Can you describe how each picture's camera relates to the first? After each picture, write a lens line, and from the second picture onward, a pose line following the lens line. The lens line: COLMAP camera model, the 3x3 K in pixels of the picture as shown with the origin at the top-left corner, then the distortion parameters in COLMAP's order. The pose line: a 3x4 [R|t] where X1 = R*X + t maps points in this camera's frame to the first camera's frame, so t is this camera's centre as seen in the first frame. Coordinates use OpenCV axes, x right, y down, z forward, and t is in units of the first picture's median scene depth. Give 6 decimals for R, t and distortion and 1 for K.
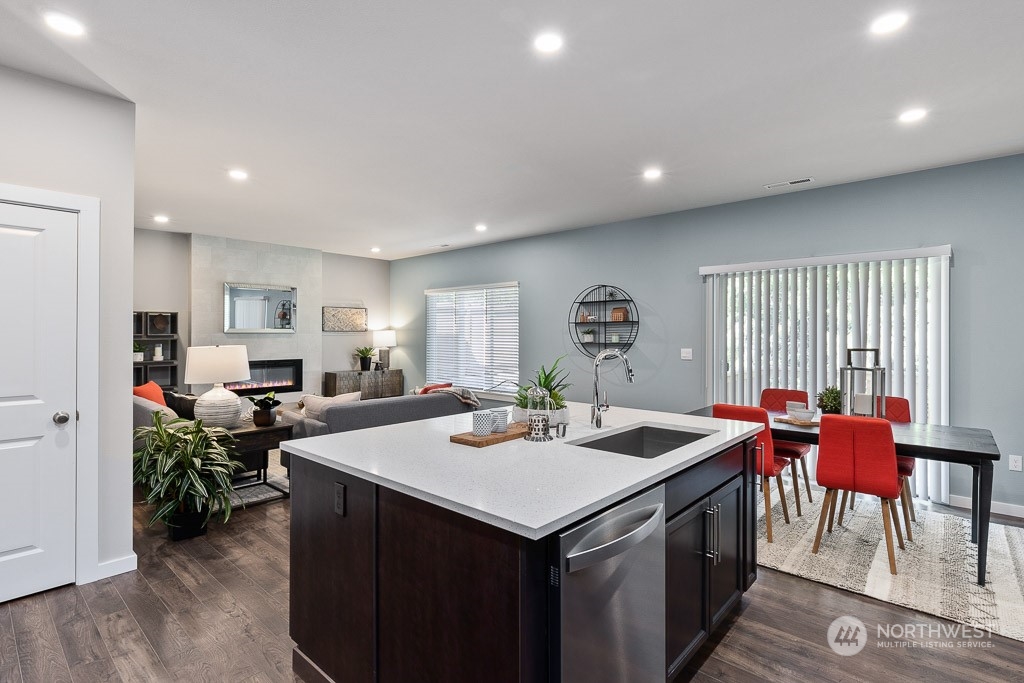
lens RADIAL K [[490.2, 0, 510.3], [0, 490.2, 334.9], [0, 0, 1]] dist [-0.001690, -0.000199]
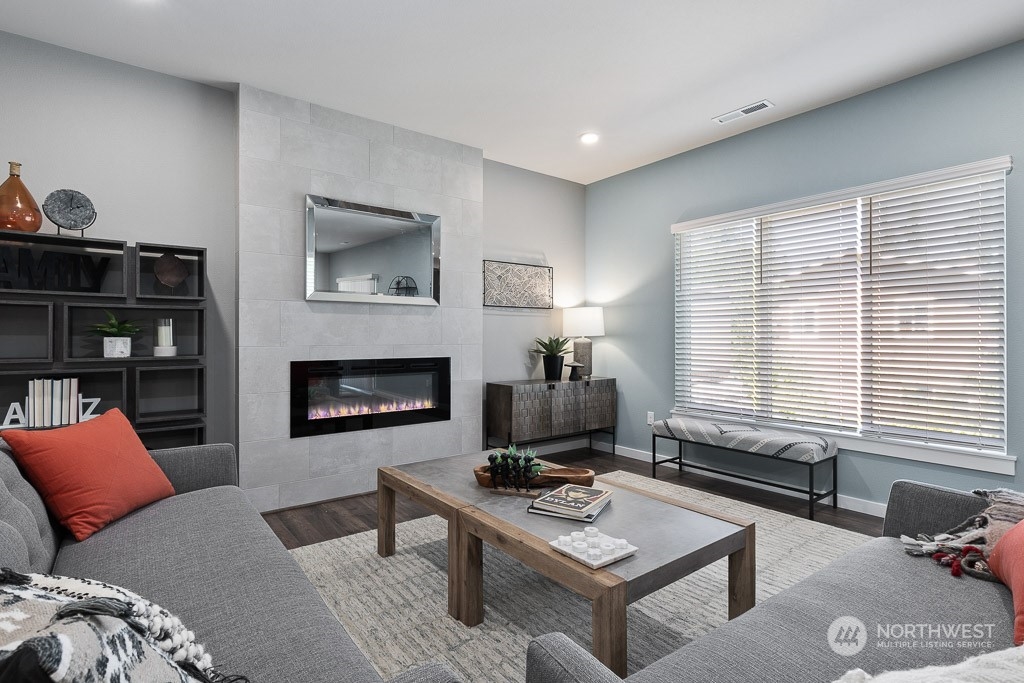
lens RADIAL K [[500.7, 0, 513.2], [0, 500.7, 339.2], [0, 0, 1]] dist [0.001740, 0.000411]
pose [[0.983801, -0.000142, -0.179265, -0.253690], [0.000232, 1.000000, 0.000480, 0.028594], [0.179265, -0.000514, 0.983801, 0.473762]]
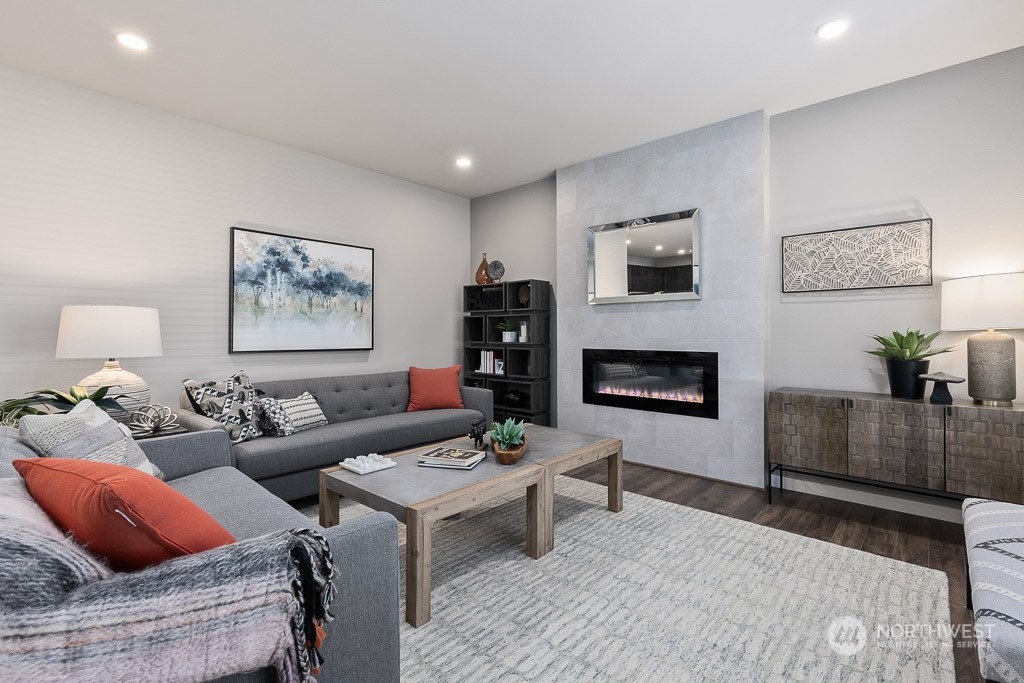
lens RADIAL K [[468.2, 0, 512.4], [0, 468.2, 331.5], [0, 0, 1]] dist [-0.001806, -0.000175]
pose [[0.003005, -0.000717, -0.999995, 0.034922], [-0.001412, 0.999999, -0.000721, 0.027655], [0.999994, 0.001414, 0.003004, 0.762870]]
